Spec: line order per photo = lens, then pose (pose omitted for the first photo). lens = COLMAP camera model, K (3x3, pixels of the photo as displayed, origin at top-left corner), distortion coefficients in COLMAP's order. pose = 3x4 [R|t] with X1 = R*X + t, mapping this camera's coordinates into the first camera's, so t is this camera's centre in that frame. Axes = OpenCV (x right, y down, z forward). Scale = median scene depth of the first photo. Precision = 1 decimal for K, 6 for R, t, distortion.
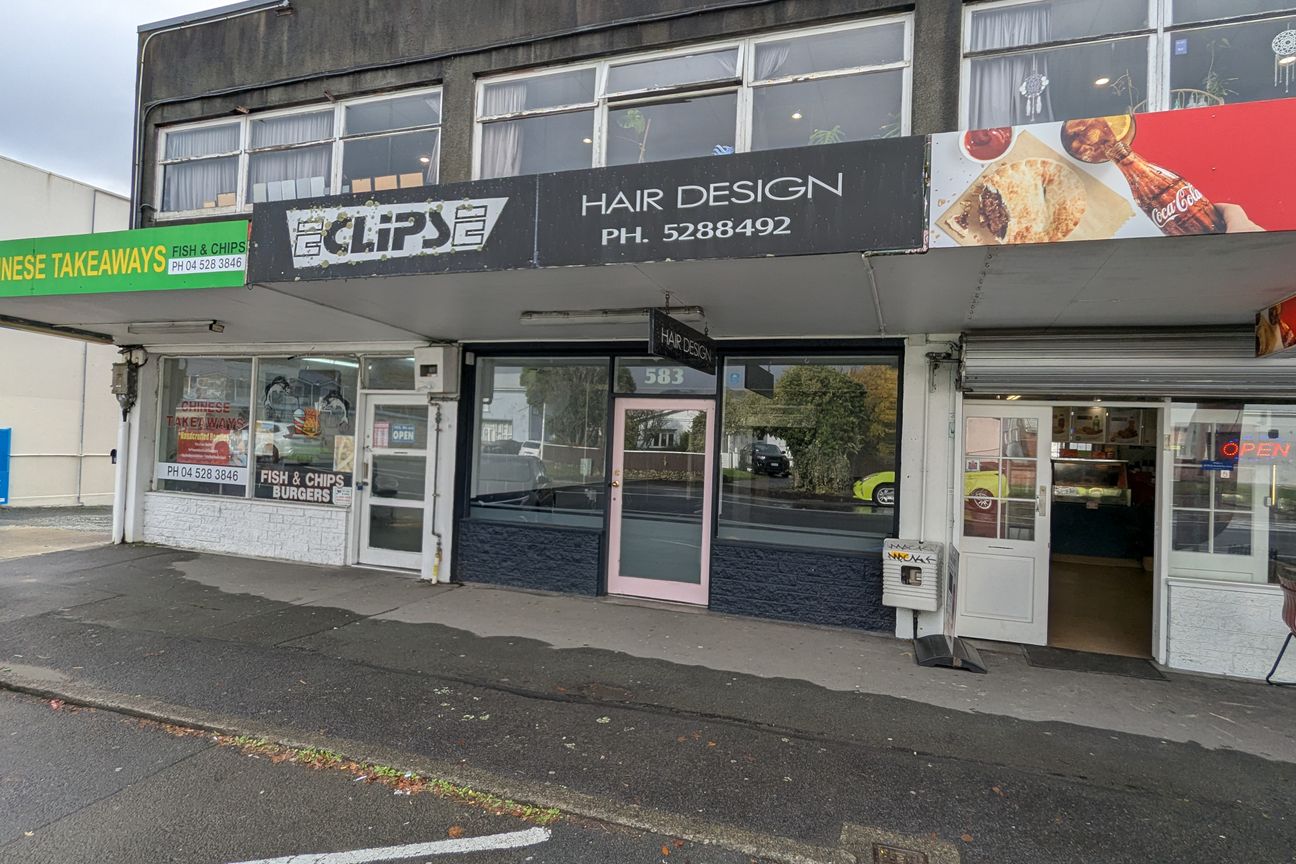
lens RADIAL K [[640.9, 0, 648.0], [0, 640.9, 432.0], [0, 0, 1]] dist [-0.000562, -0.000161]
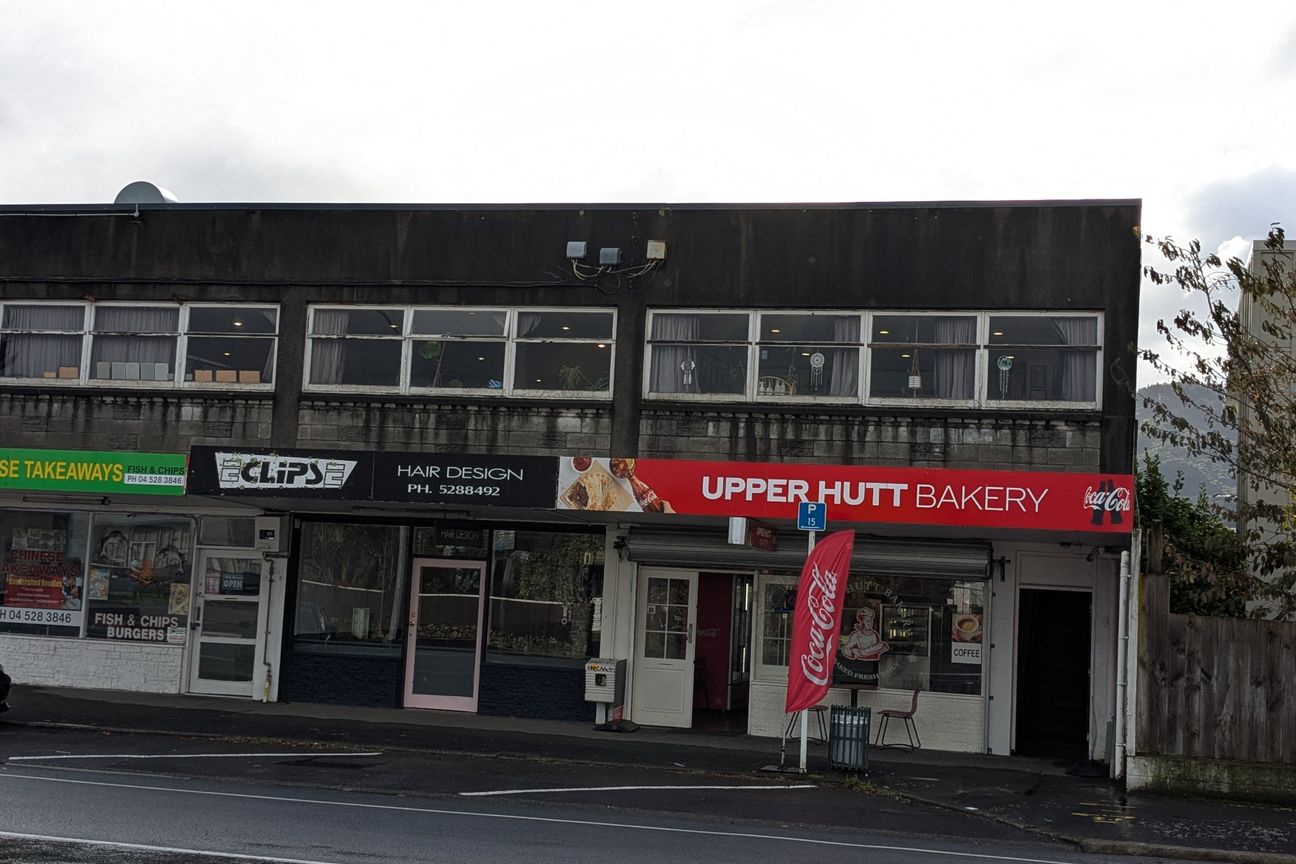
lens RADIAL K [[1720.5, 0, 648.0], [0, 1720.5, 432.0], [0, 0, 1]] dist [0.173833, -0.504357]
pose [[0.996391, 0.018041, 0.082938, 0.132479], [-0.012756, 0.997880, -0.063813, -0.091996], [-0.083913, 0.062525, 0.994510, -2.627317]]
